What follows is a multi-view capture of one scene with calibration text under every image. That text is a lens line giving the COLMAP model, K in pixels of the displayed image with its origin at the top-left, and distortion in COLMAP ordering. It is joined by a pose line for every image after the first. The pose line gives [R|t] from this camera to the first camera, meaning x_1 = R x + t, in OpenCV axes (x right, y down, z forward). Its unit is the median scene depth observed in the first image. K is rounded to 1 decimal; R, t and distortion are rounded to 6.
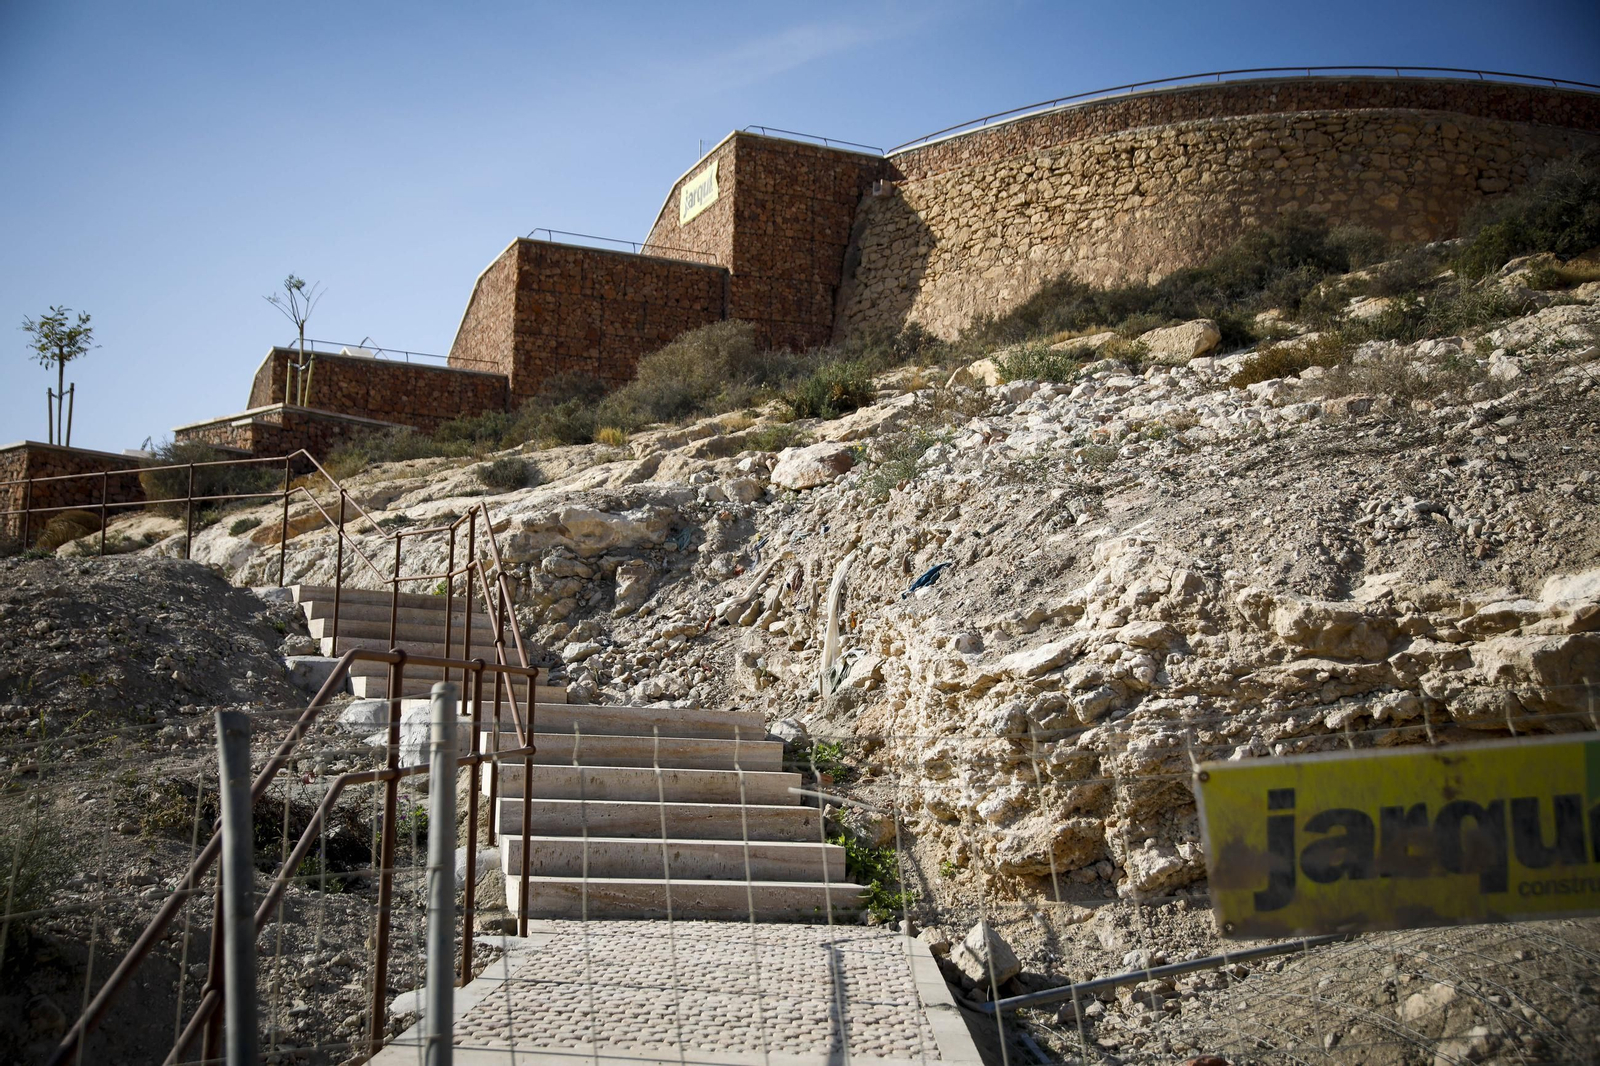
lens RADIAL K [[1991.9, 0, 792.8], [0, 1991.9, 486.5], [0, 0, 1]] dist [0.100642, 0.233350]
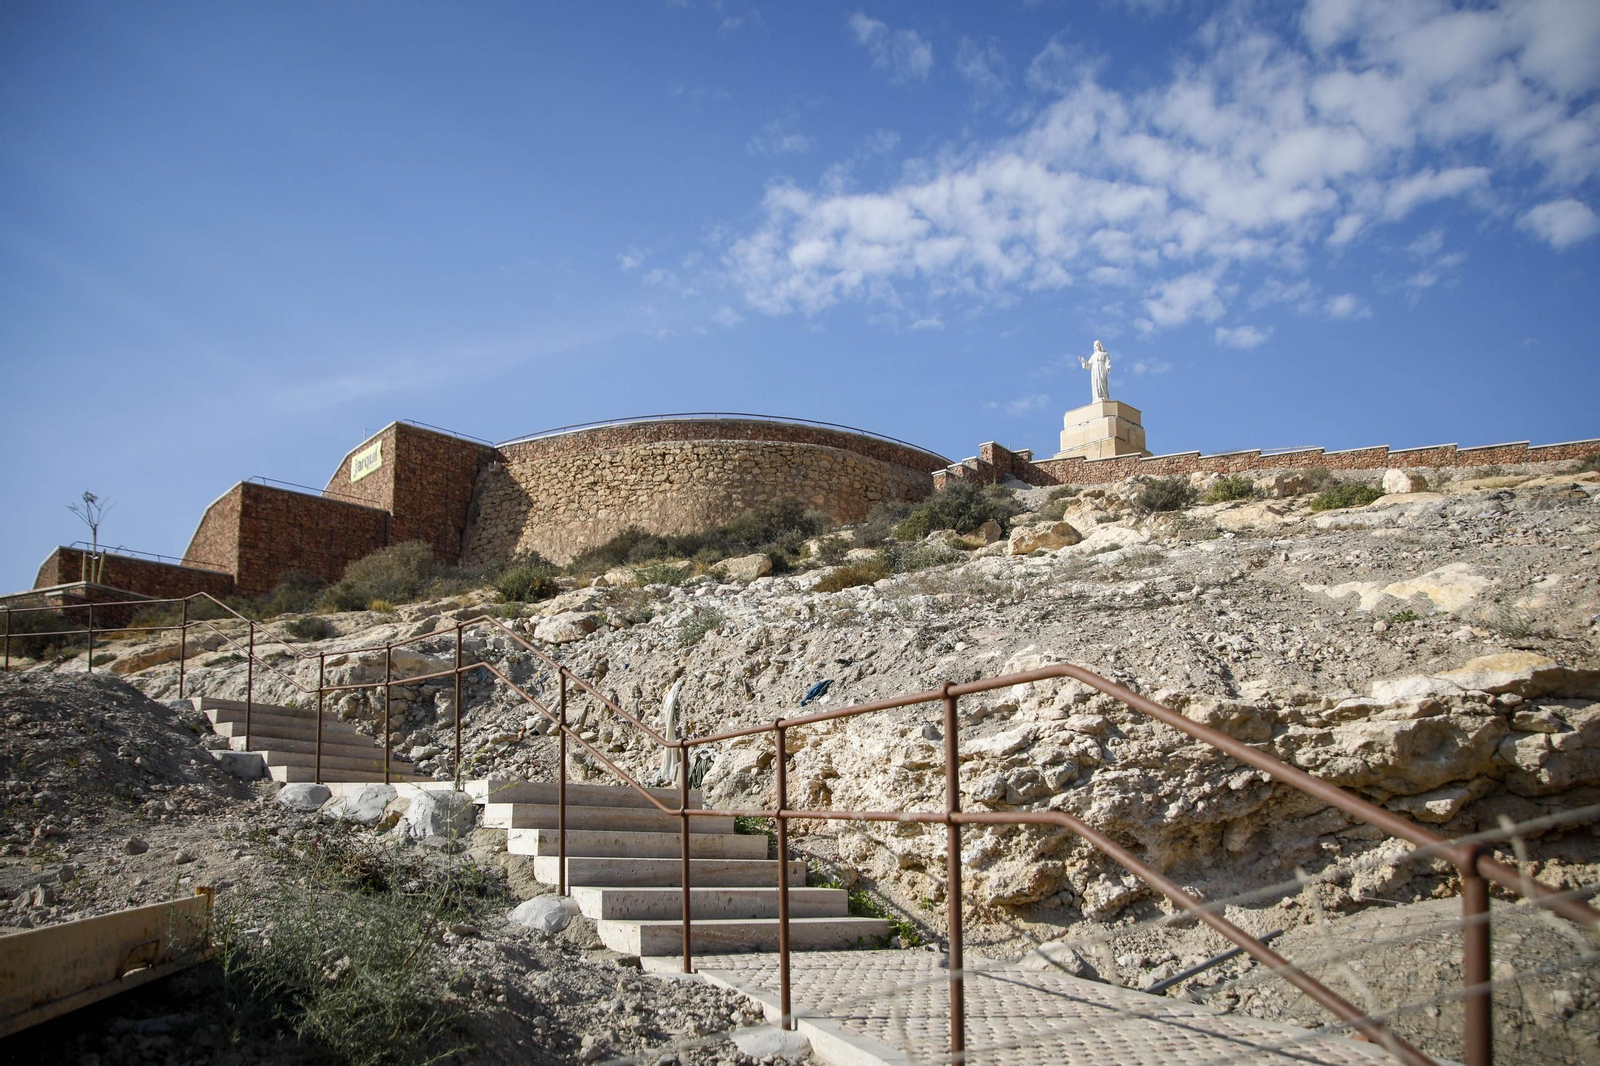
lens RADIAL K [[1214.0, 0, 796.2], [0, 1214.0, 660.0], [0, 0, 1]] dist [-0.136881, 0.114791]
pose [[0.939580, 0.036303, 0.340398, -0.187981], [-0.032180, 0.999324, -0.017753, 0.033777], [-0.340813, 0.005726, 0.940114, 0.199061]]
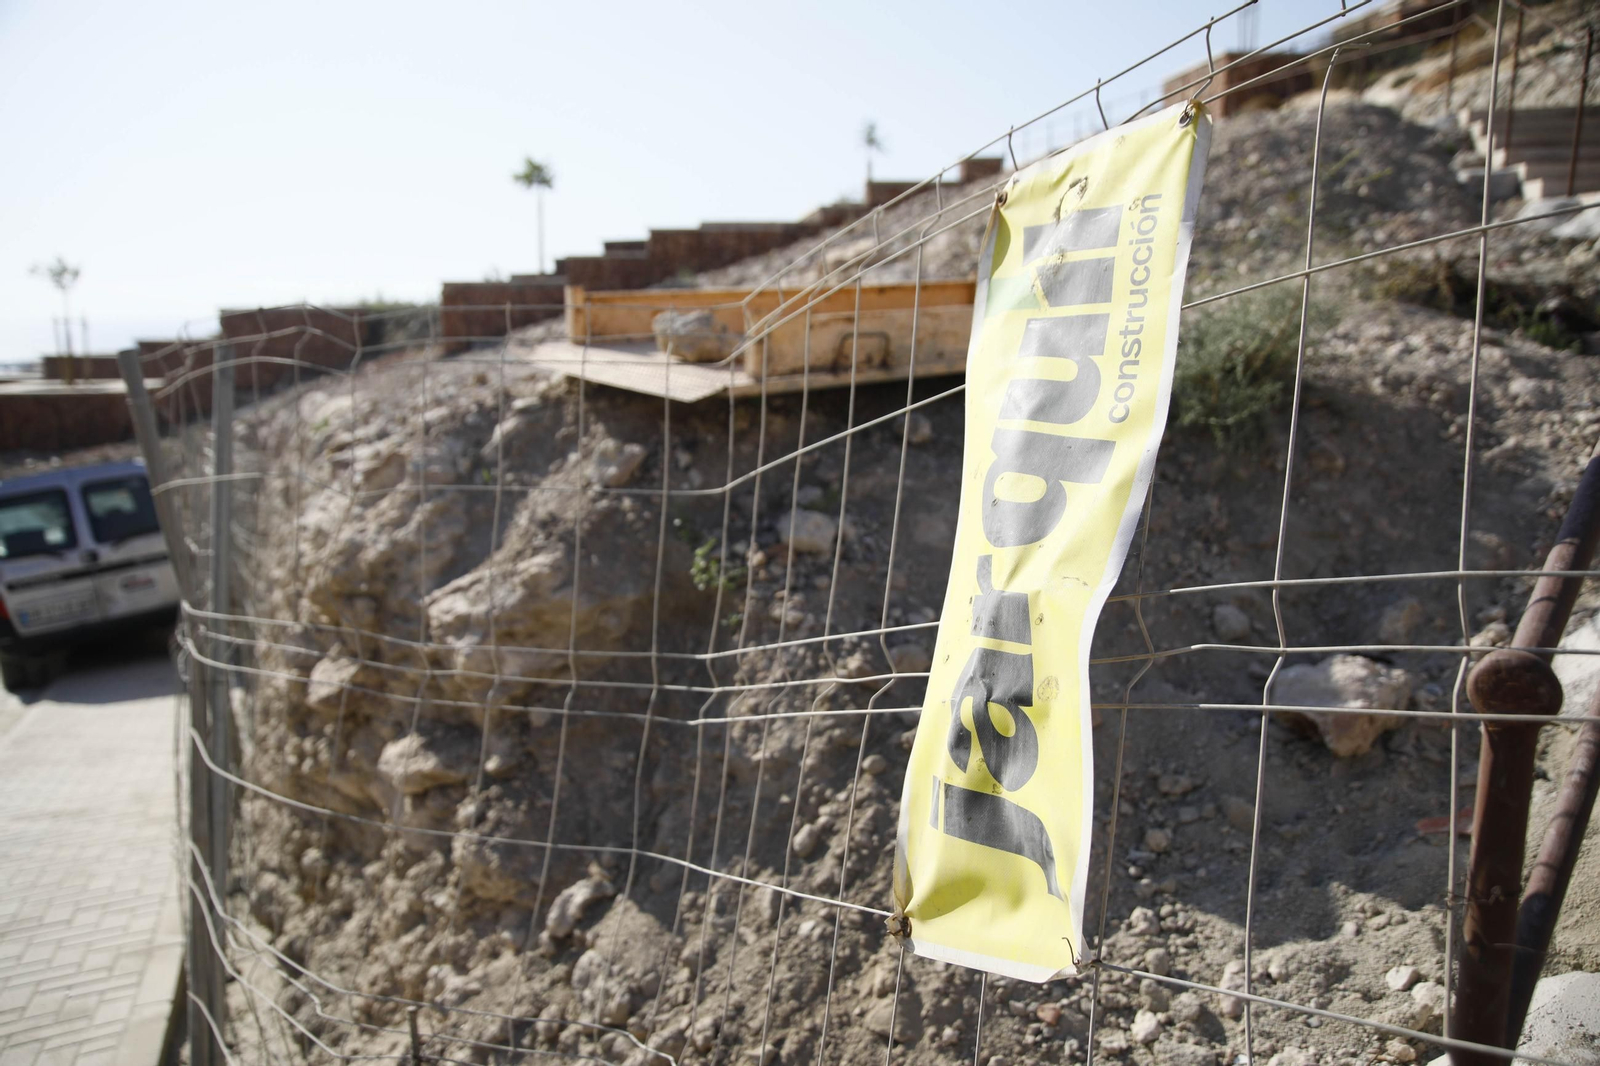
lens RADIAL K [[1339.2, 0, 796.4], [0, 1339.2, 588.2], [0, 0, 1]] dist [-0.059170, 0.143538]
pose [[0.787888, 0.096182, -0.608261, -0.073216], [0.118240, 0.945723, 0.302700, 0.040123], [0.604361, -0.310415, 0.733751, 0.154805]]
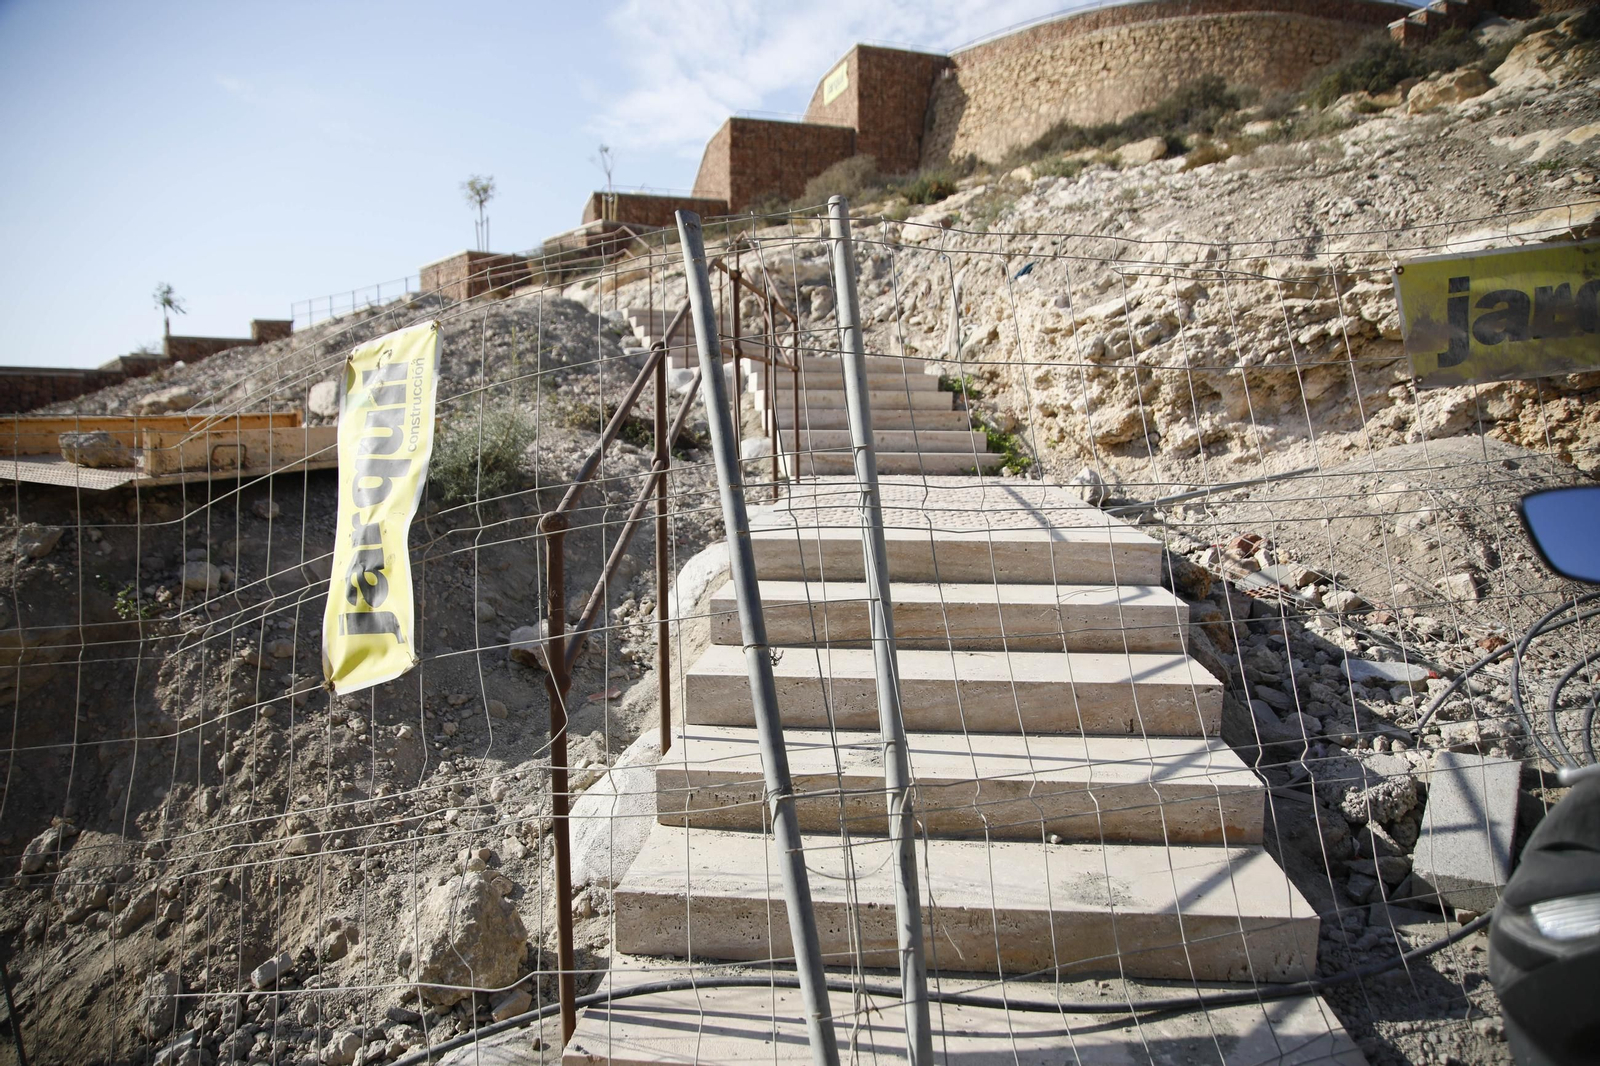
lens RADIAL K [[1137.6, 0, 780.7], [0, 1137.6, 537.3], [0, 0, 1]] dist [-0.154841, 0.107010]
pose [[0.994750, -0.020880, -0.100185, -0.033249], [0.043283, 0.972935, 0.226990, 0.034310], [0.092734, -0.230135, 0.968730, 0.060866]]
